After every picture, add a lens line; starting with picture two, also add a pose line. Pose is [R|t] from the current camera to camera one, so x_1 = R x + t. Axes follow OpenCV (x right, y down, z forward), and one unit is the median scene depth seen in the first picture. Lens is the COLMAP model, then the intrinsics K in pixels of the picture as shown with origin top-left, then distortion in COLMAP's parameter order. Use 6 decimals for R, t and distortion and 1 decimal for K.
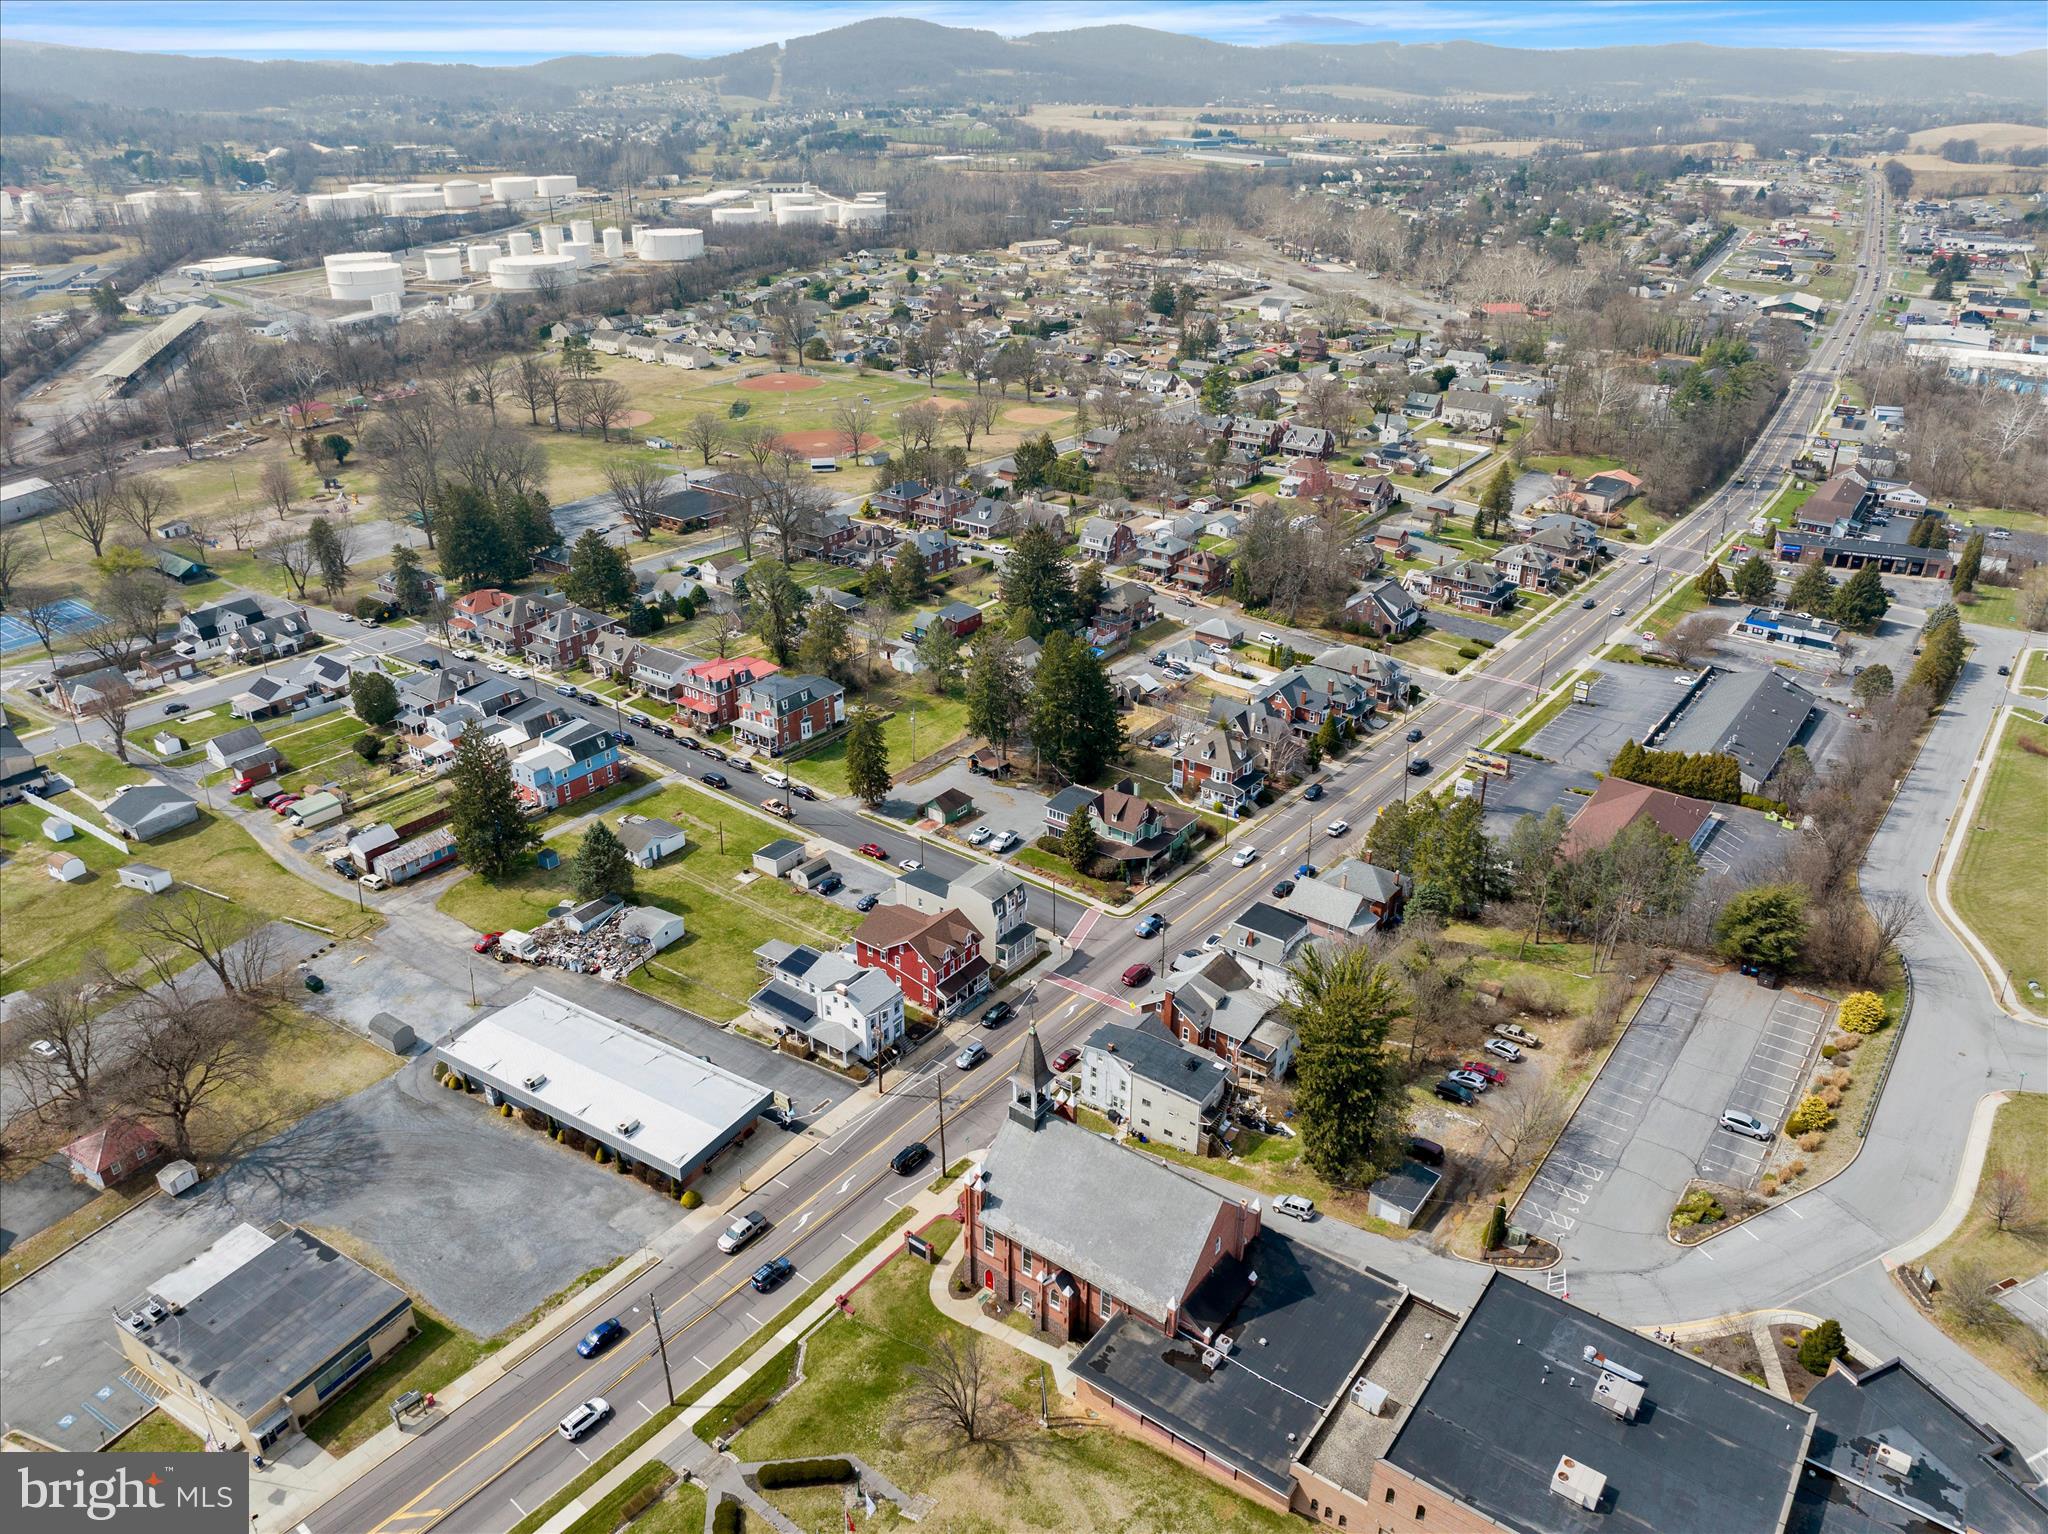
lens RADIAL K [[1437.2, 0, 1035.1], [0, 1437.2, 769.0], [0, 0, 1]] dist [-0.032149, -0.002095]
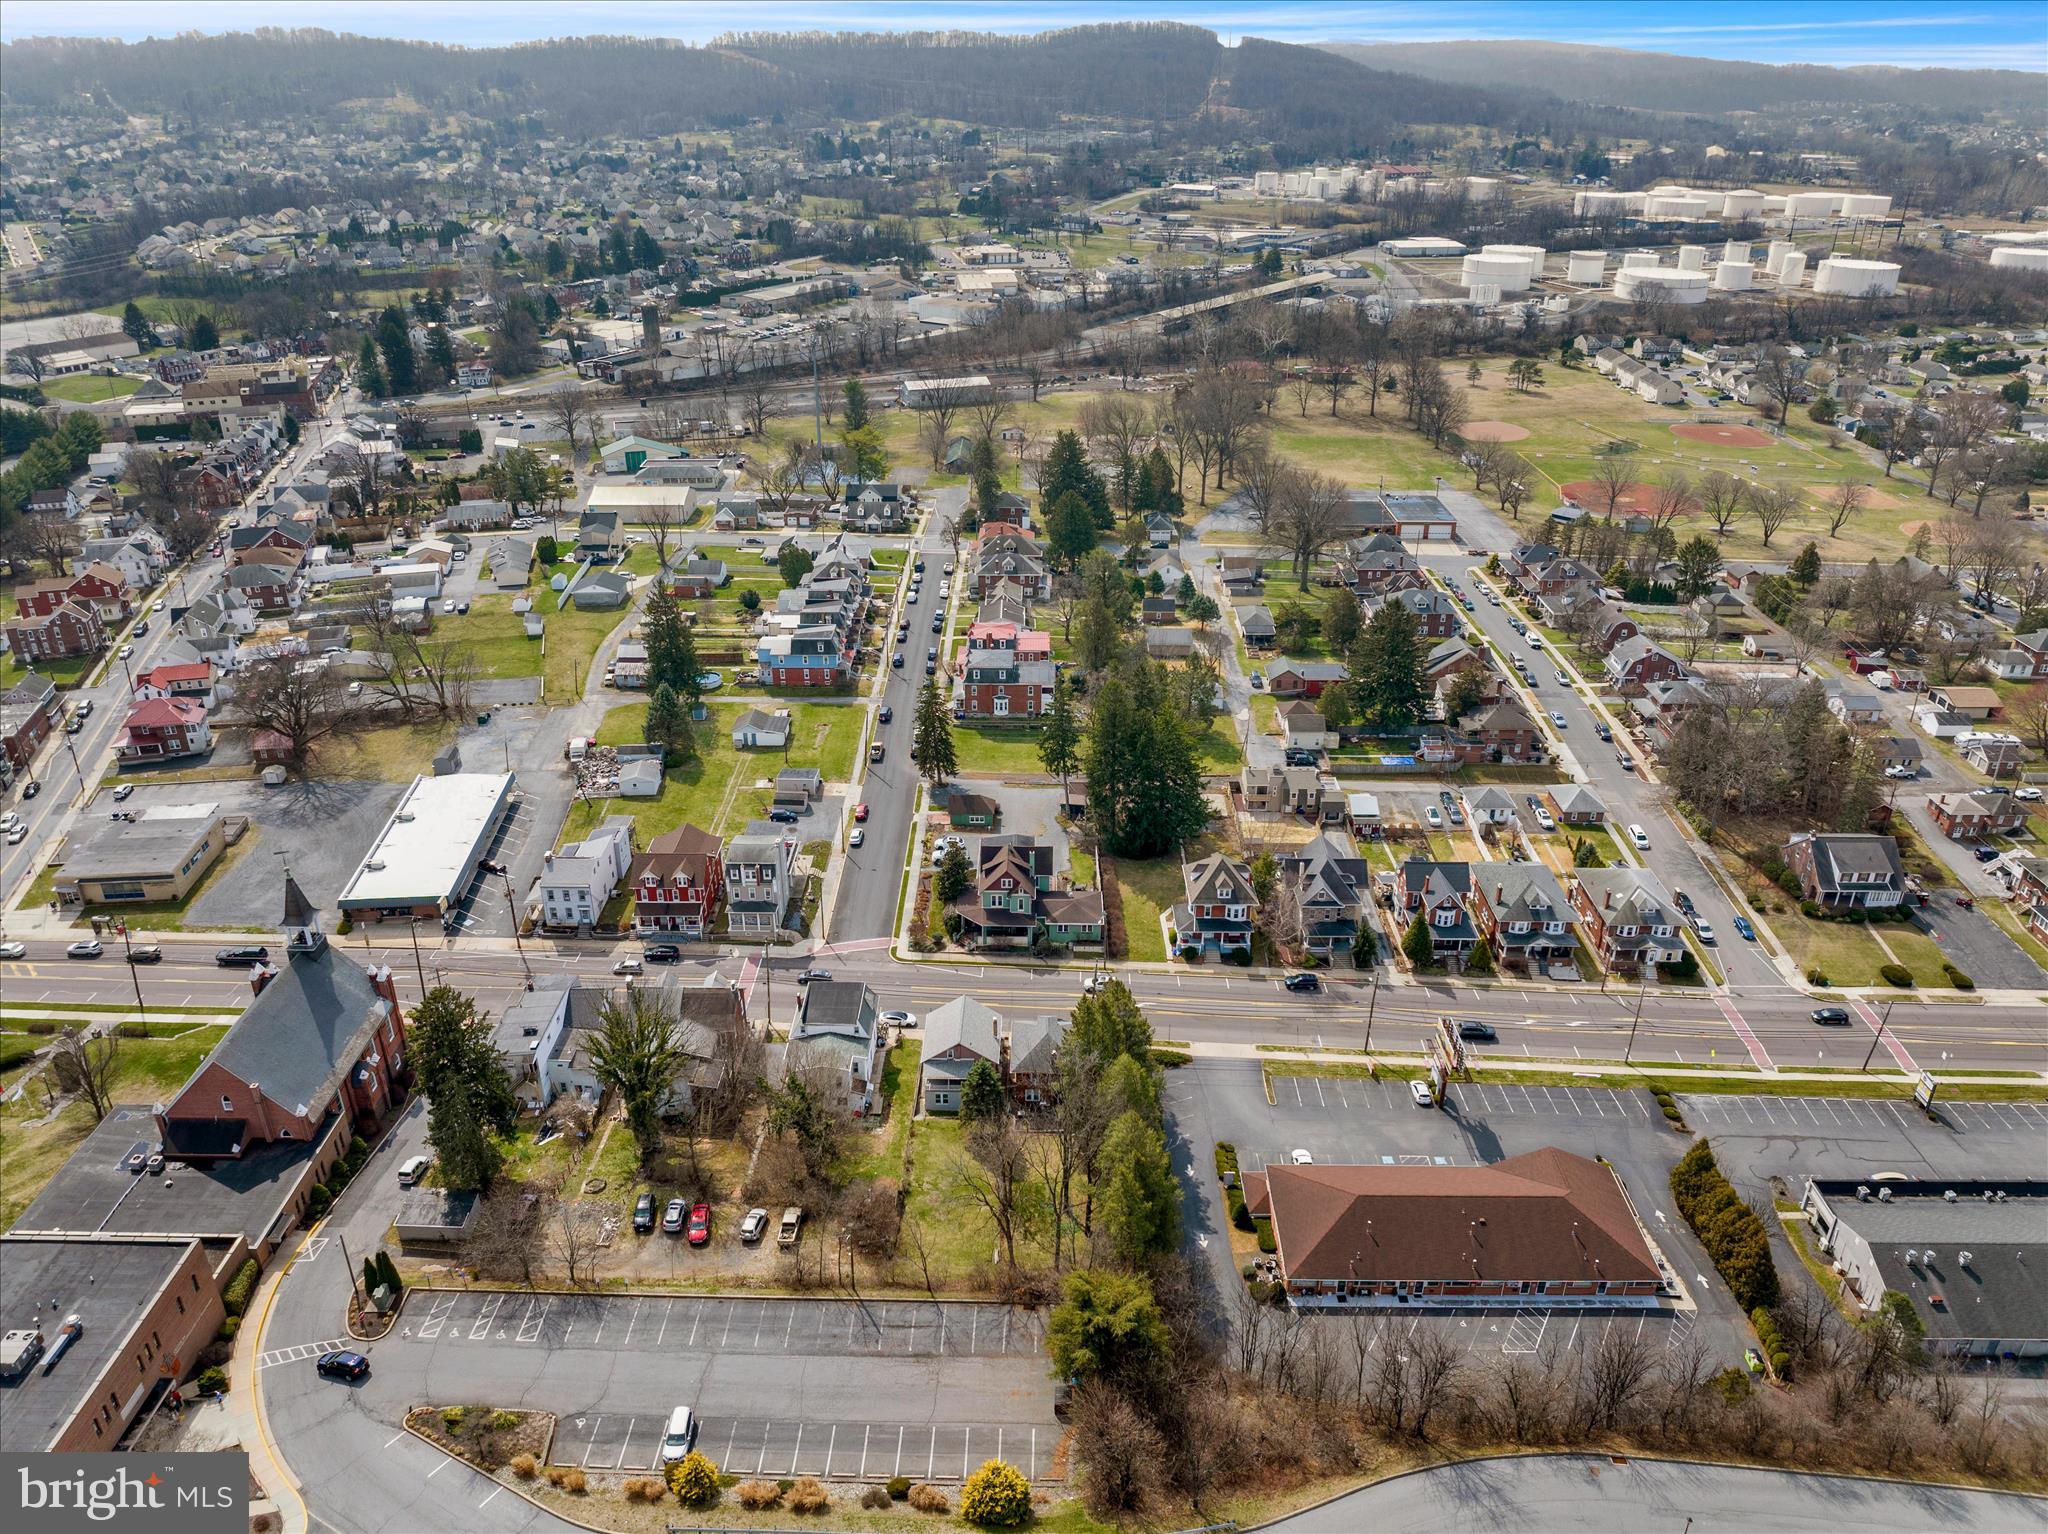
lens RADIAL K [[1437.2, 0, 1035.1], [0, 1437.2, 769.0], [0, 0, 1]] dist [-0.032149, -0.002095]
pose [[0.596323, 0.354935, -0.720014, 0.516770], [-0.356594, 0.920710, 0.158535, -0.133997], [0.719194, 0.162215, 0.675608, 0.279265]]
